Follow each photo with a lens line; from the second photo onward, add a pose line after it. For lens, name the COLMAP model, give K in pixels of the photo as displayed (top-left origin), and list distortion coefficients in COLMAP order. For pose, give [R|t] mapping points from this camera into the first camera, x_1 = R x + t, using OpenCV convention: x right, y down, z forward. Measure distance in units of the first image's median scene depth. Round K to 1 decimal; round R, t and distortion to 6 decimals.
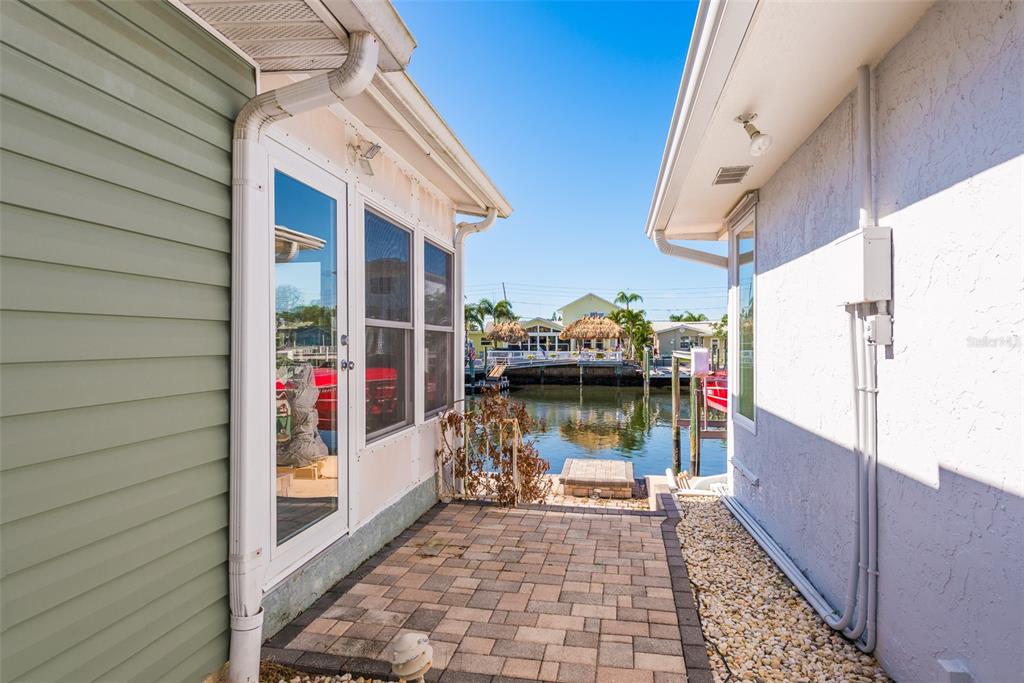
lens RADIAL K [[614.6, 0, 512.0], [0, 614.6, 341.5], [0, 0, 1]] dist [0.001157, -0.000092]
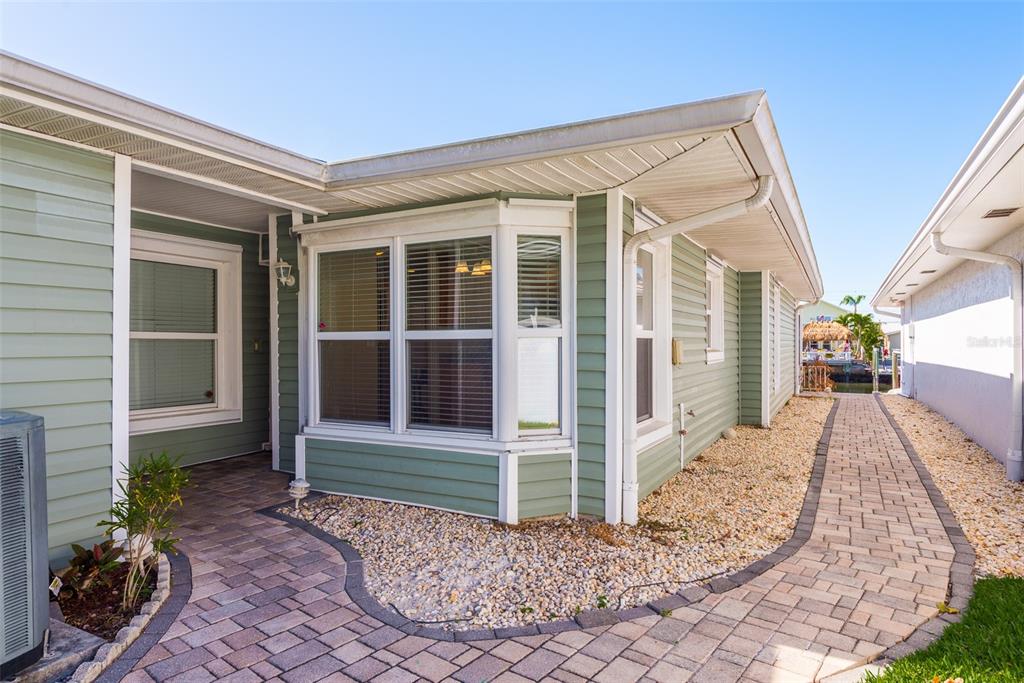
lens RADIAL K [[614.6, 0, 512.0], [0, 614.6, 341.5], [0, 0, 1]] dist [0.001157, -0.000092]
pose [[0.949304, -0.002767, -0.314347, -0.051585], [0.002037, 0.999994, -0.002649, -0.000909], [0.314353, 0.001874, 0.949304, -0.242147]]
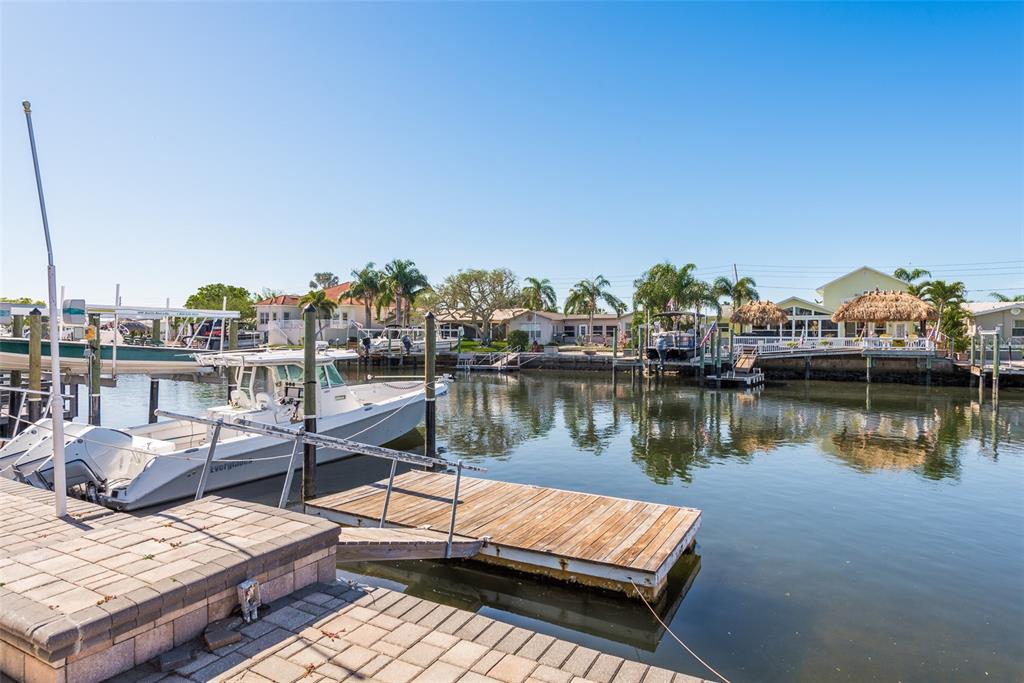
lens RADIAL K [[588.6, 0, 512.0], [0, 588.6, 341.5], [0, 0, 1]] dist [0.005097, 0.000207]
pose [[0.941150, 0.010930, -0.337813, -0.049797], [-0.009035, 0.999933, 0.007179, 0.019246], [0.337869, -0.003704, 0.941186, 0.174510]]
